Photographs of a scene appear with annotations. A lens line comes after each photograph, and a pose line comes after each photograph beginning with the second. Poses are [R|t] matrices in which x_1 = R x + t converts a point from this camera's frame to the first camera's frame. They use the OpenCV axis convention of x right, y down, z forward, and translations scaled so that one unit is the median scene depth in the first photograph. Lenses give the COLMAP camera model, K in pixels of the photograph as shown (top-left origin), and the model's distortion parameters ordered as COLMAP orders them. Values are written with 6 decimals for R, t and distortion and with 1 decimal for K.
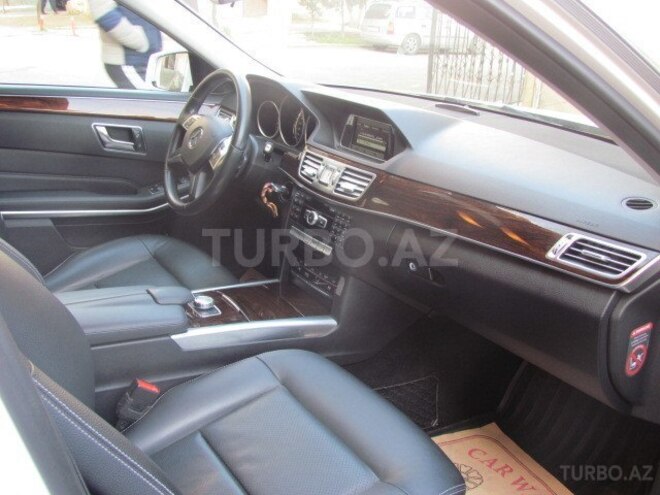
lens RADIAL K [[661.5, 0, 329.7], [0, 661.5, 245.6], [0, 0, 1]] dist [-0.042611, 0.000000]
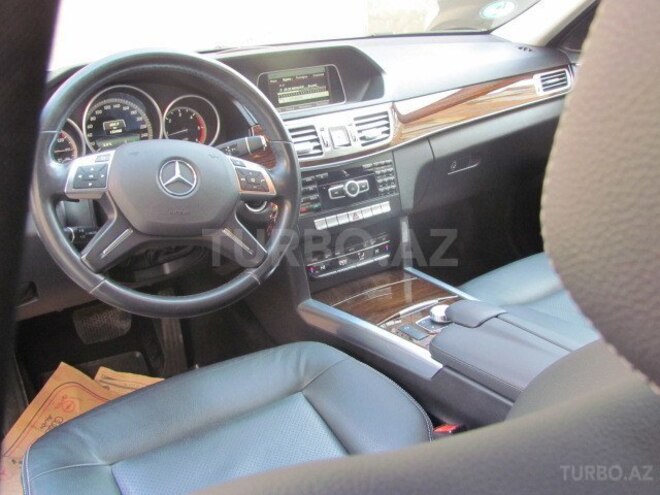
lens RADIAL K [[661.5, 0, 326.8], [0, 661.5, 246.6], [0, 0, 1]] dist [-0.042611, 0.000000]
pose [[0.023168, -0.419408, 0.907502, -0.817153], [0.385263, 0.841380, 0.379014, -0.309371], [-0.922516, 0.340846, 0.181075, 0.900362]]
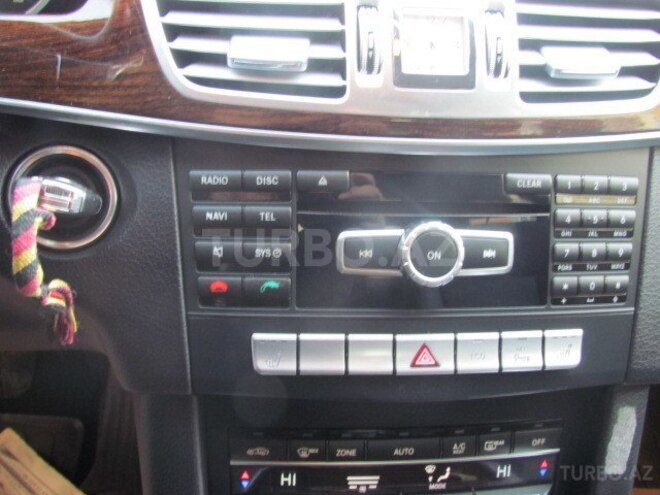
lens RADIAL K [[661.5, 0, 326.4], [0, 661.5, 240.6], [0, 0, 1]] dist [-0.042611, 0.000000]
pose [[0.467795, -0.358350, 0.807931, -0.213785], [0.275876, 0.927648, 0.251716, -0.108539], [-0.839679, 0.105137, 0.532809, 0.912231]]
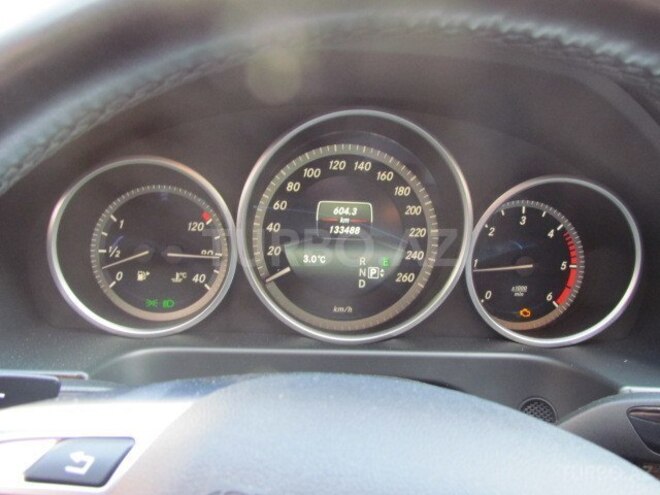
lens RADIAL K [[661.5, 0, 331.8], [0, 661.5, 248.0], [0, 0, 1]] dist [-0.042611, 0.000000]
pose [[0.491659, -0.295054, 0.819277, -0.289784], [0.260582, 0.947584, 0.184883, -0.272486], [-0.830884, 0.122589, 0.542774, 1.075876]]
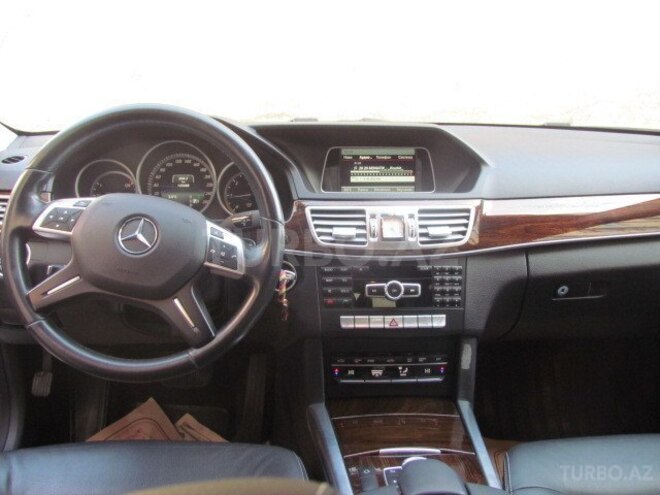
lens RADIAL K [[661.5, 0, 329.6], [0, 661.5, 245.2], [0, 0, 1]] dist [-0.042611, 0.000000]
pose [[0.506979, -0.257033, 0.822743, -0.634158], [0.305139, 0.946212, 0.107577, -0.184897], [-0.806140, 0.196512, 0.558141, 0.647482]]
